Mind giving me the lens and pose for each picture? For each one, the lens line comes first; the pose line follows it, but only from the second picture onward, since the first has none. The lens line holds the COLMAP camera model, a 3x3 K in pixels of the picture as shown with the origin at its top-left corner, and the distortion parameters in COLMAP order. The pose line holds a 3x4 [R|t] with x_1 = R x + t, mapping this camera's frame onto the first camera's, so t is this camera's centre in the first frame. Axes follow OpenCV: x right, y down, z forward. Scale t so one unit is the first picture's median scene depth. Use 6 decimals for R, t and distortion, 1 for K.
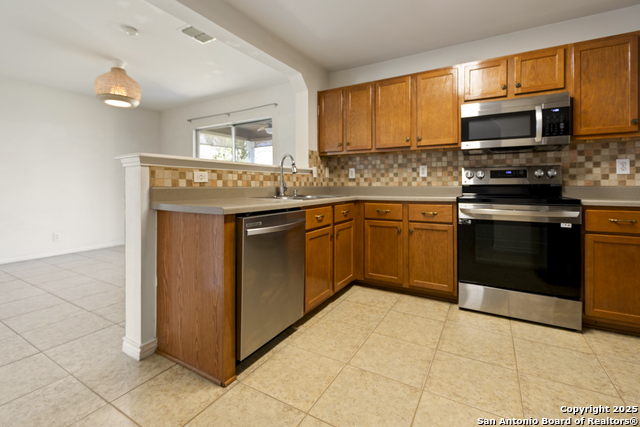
lens RADIAL K [[282.7, 0, 319.3], [0, 282.7, 182.1], [0, 0, 1]] dist [0.003519, -0.003909]
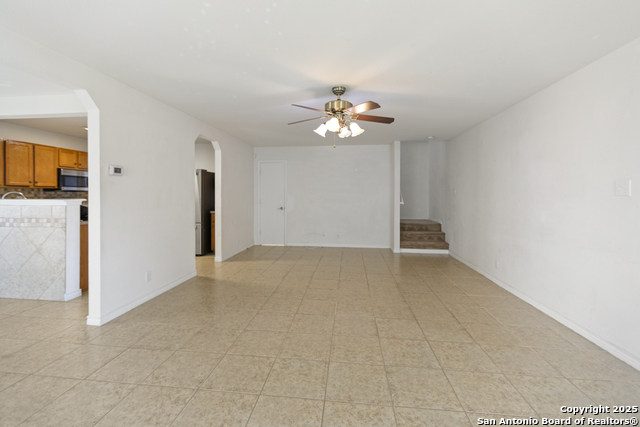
lens RADIAL K [[282.7, 0, 312.8], [0, 282.7, 201.6], [0, 0, 1]] dist [0.003519, -0.003909]
pose [[-0.392373, -0.021437, 0.919556, -2.192450], [-0.013420, 0.999755, 0.017581, -0.098942], [-0.919708, -0.005442, -0.392565, 0.134774]]
